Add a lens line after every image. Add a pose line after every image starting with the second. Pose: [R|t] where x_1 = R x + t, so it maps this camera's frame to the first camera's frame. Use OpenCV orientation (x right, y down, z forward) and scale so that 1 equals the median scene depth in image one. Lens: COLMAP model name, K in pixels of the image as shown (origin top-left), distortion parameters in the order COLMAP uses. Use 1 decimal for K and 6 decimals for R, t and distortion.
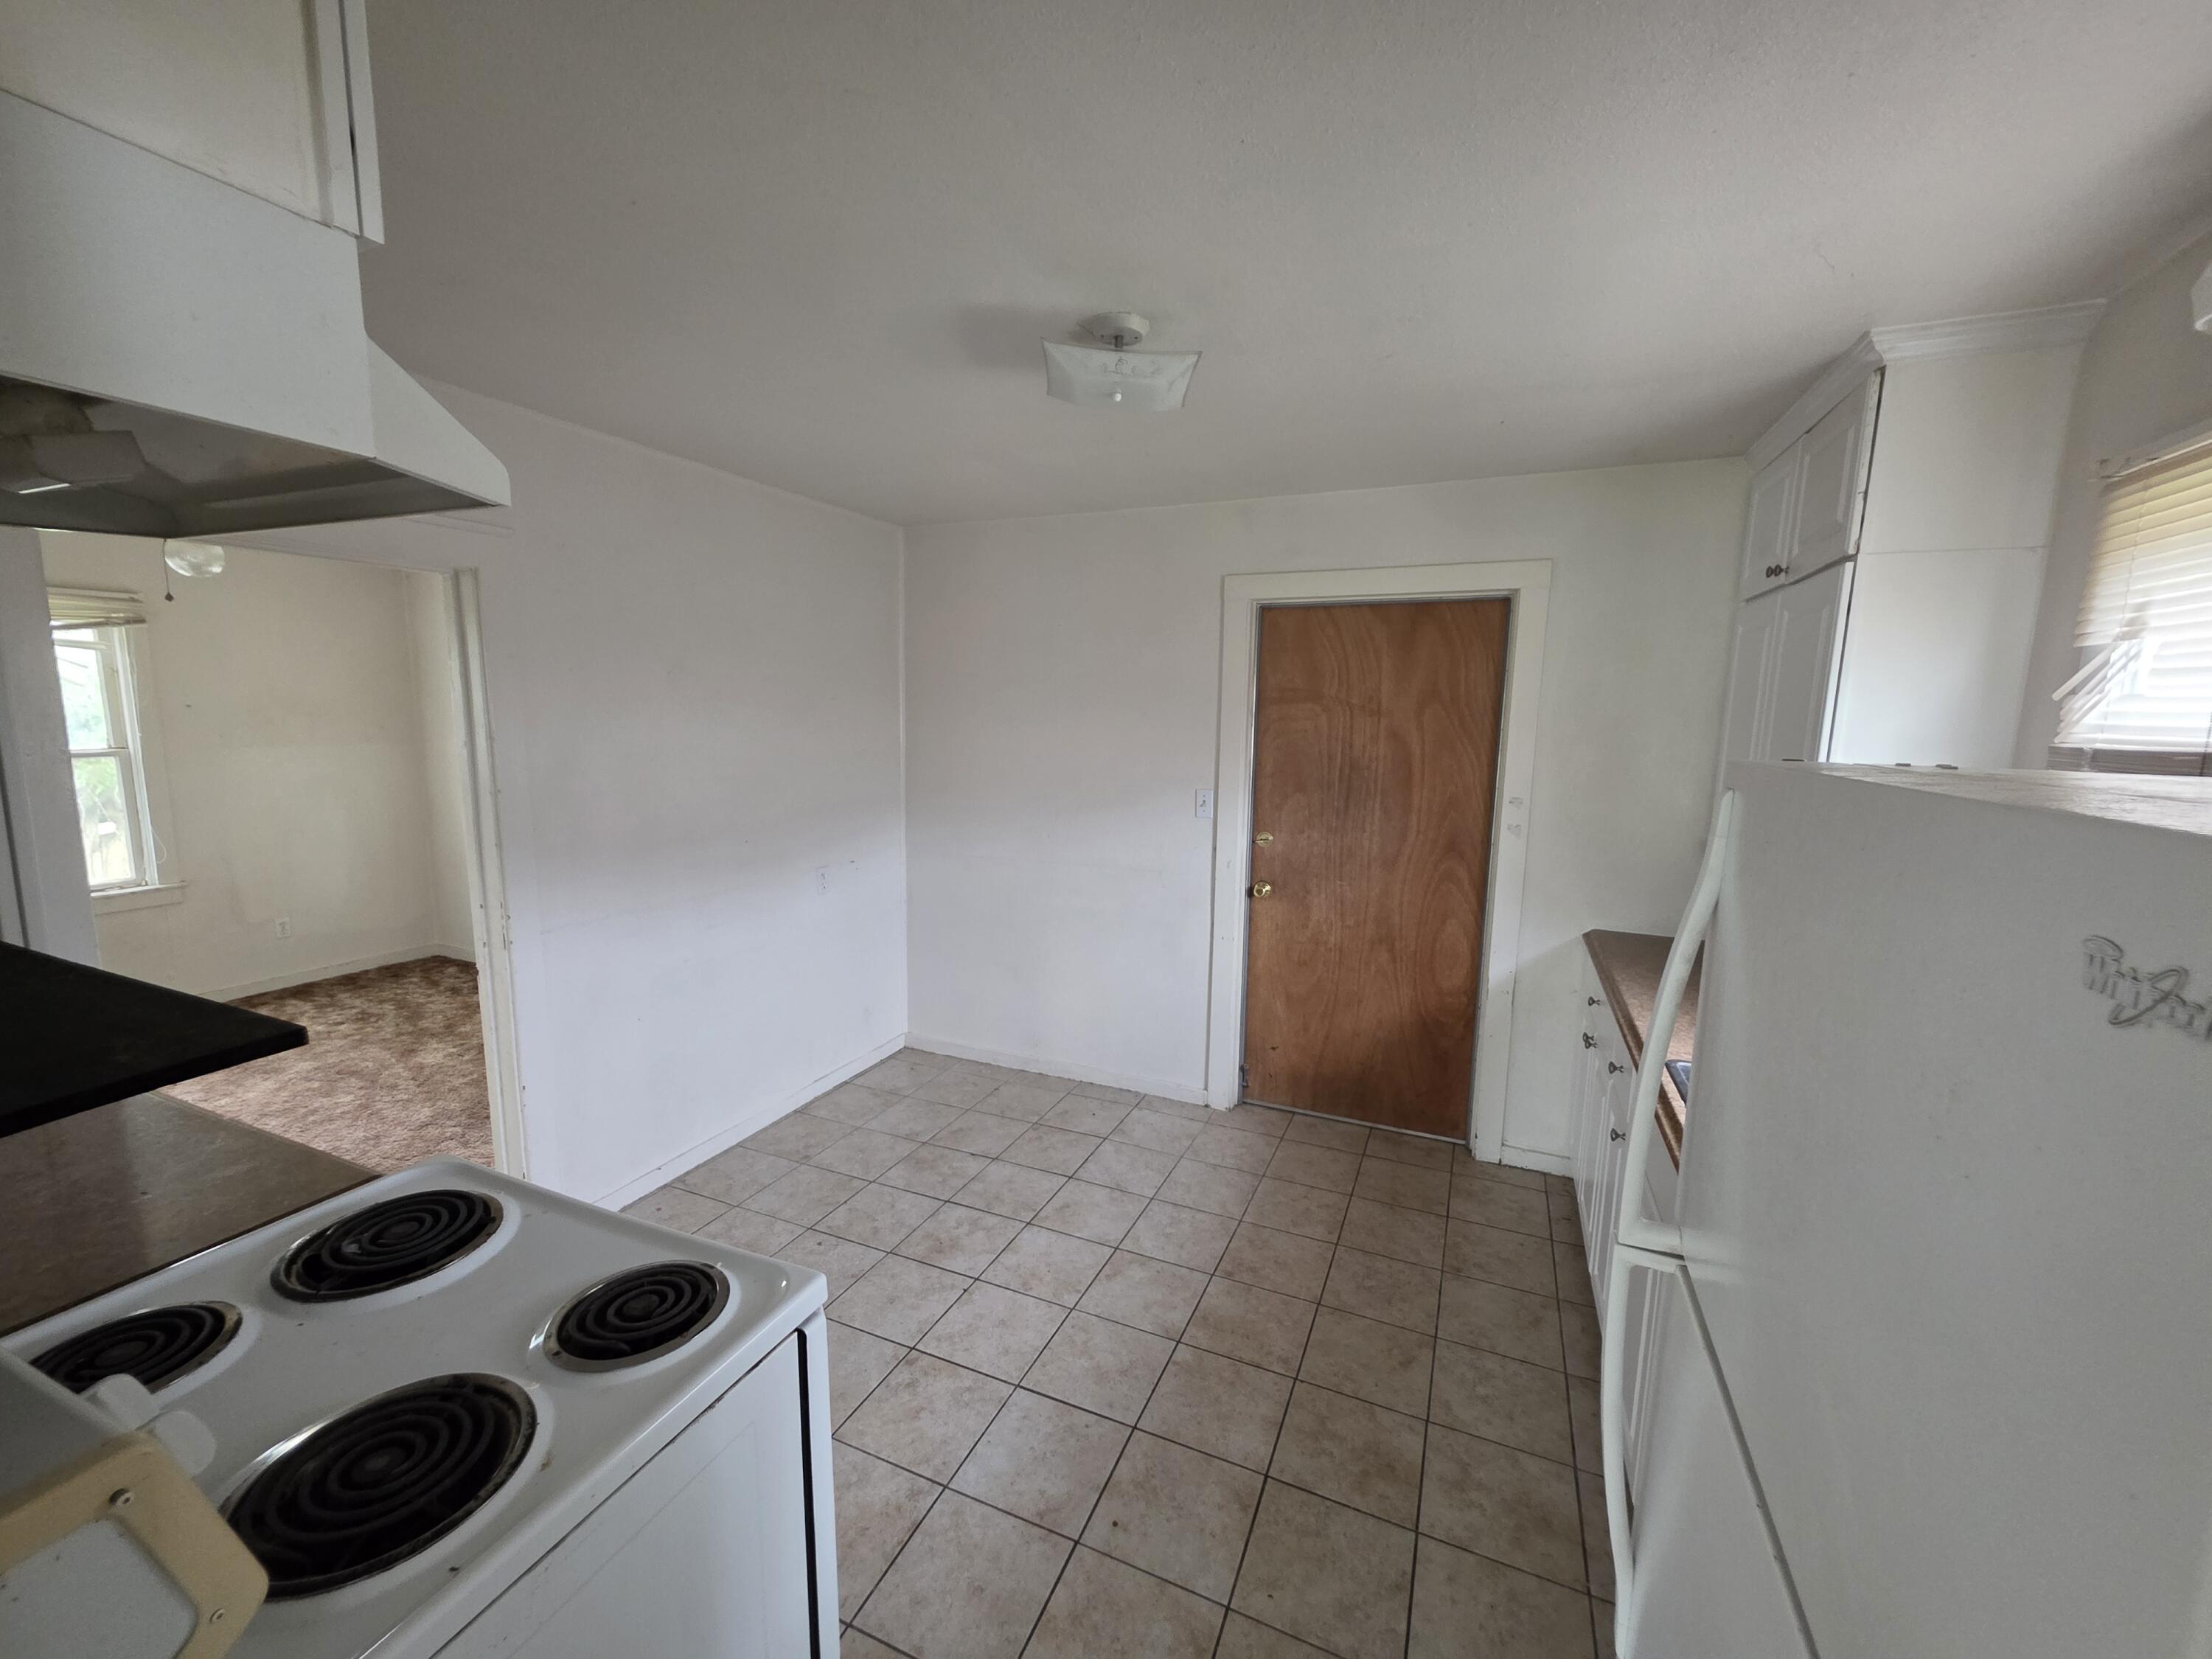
lens RADIAL K [[883.2, 0, 1095.2], [0, 883.2, 832.7], [0, 0, 1]] dist [0.004736, 0.000230]
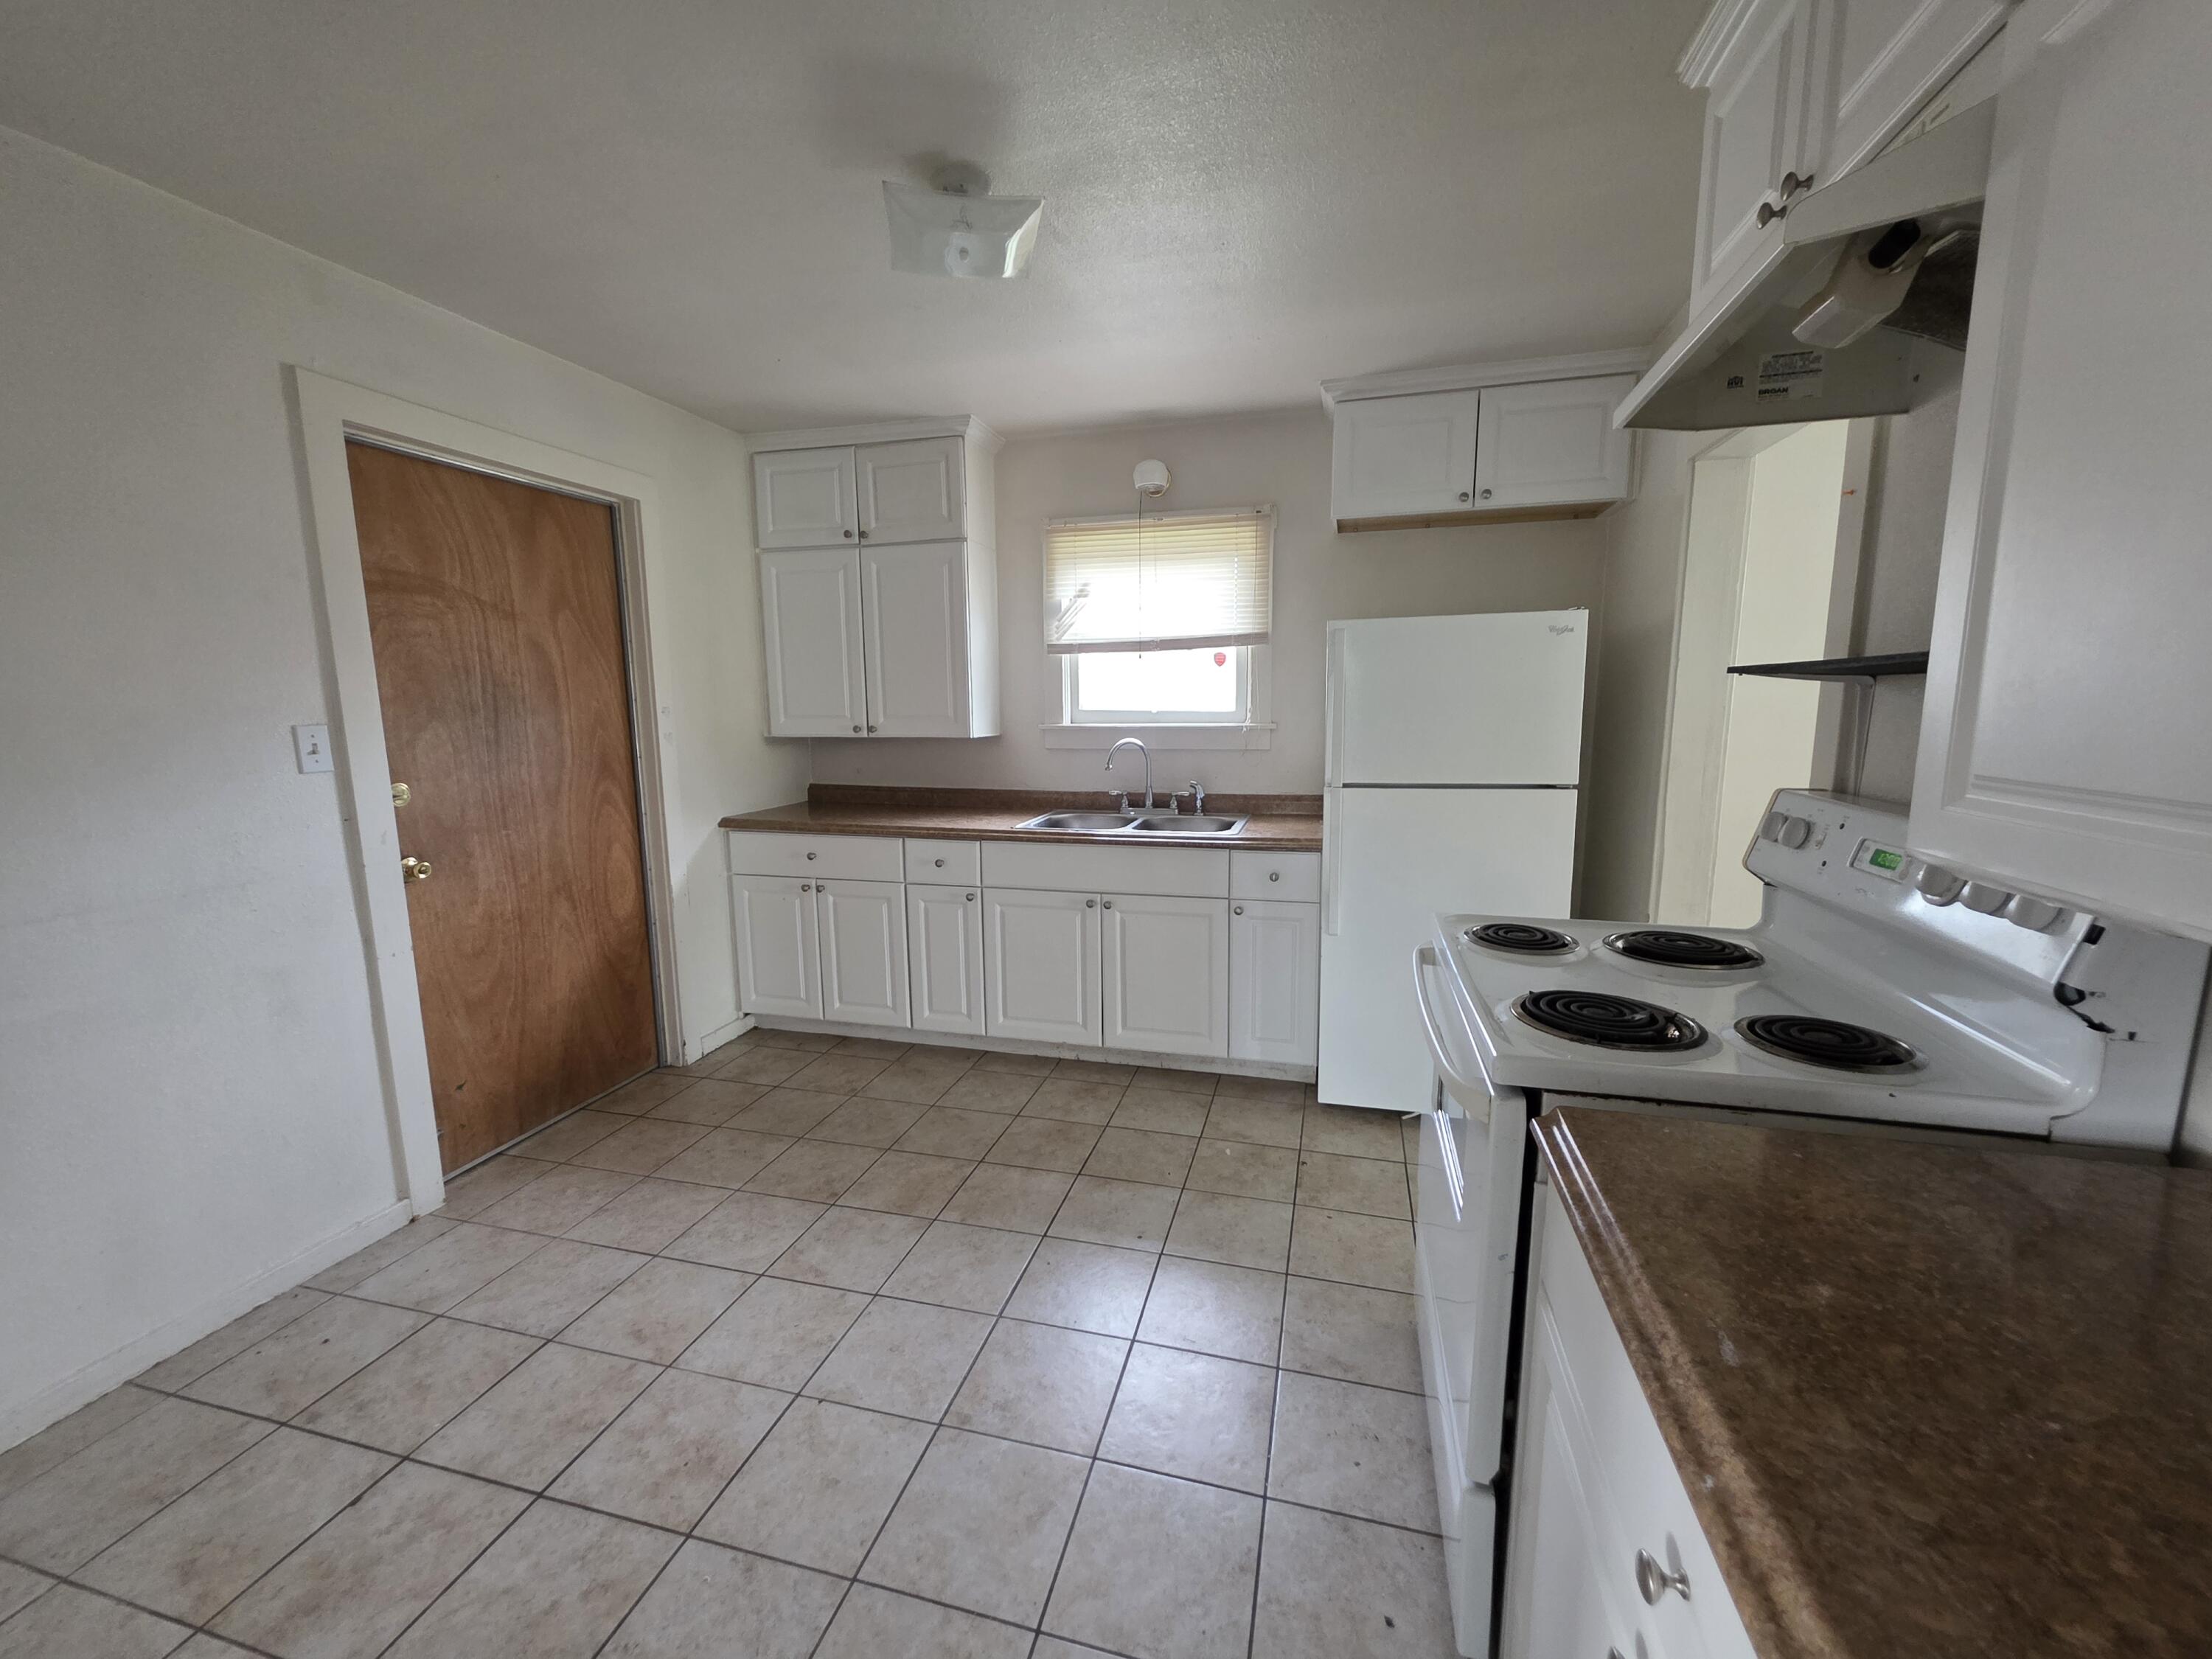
lens RADIAL K [[883.2, 0, 1123.5], [0, 883.2, 832.0], [0, 0, 1]] dist [0.004736, 0.000230]
pose [[-0.169779, -0.160672, 0.972296, -0.608462], [0.144296, 0.971933, 0.185808, -0.011628], [-0.974861, 0.171844, -0.141829, 0.604387]]
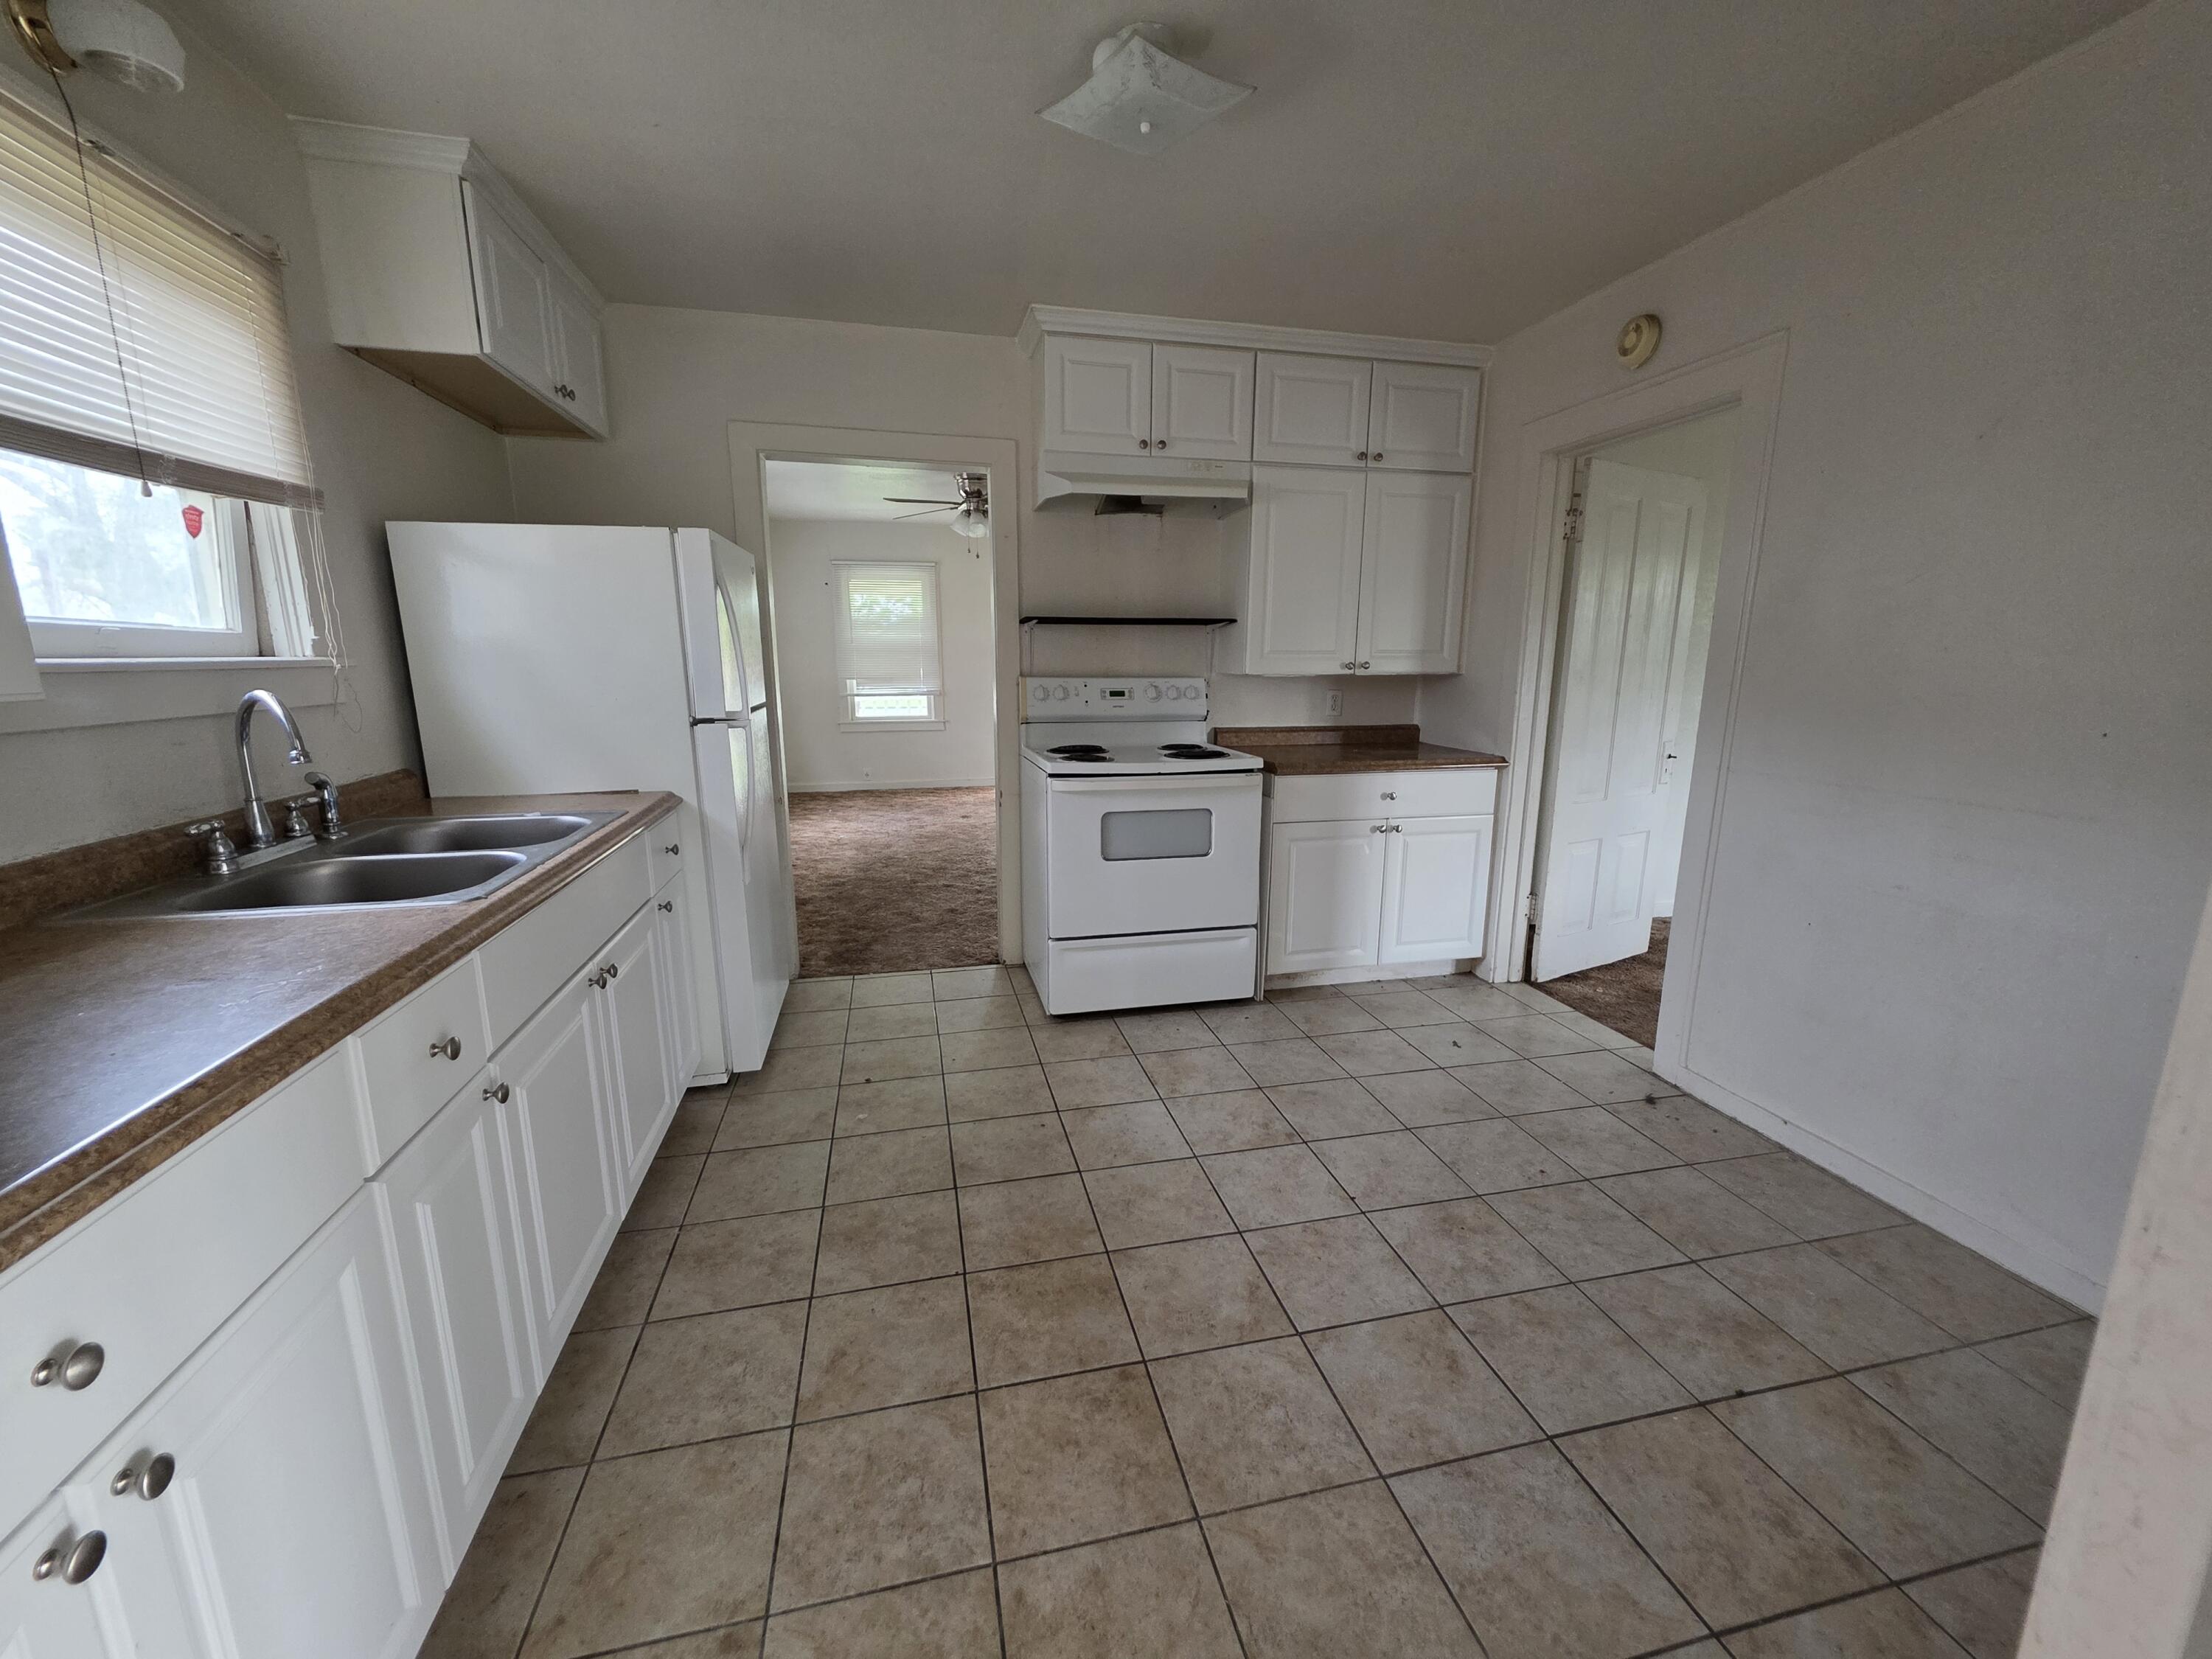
lens RADIAL K [[883.2, 0, 1101.0], [0, 883.2, 840.3], [0, 0, 1]] dist [0.004736, 0.000230]
pose [[-0.799404, 0.108386, -0.590936, 0.385267], [-0.097649, 0.947073, 0.305805, -0.029678], [0.592804, 0.302167, -0.746511, 1.058266]]
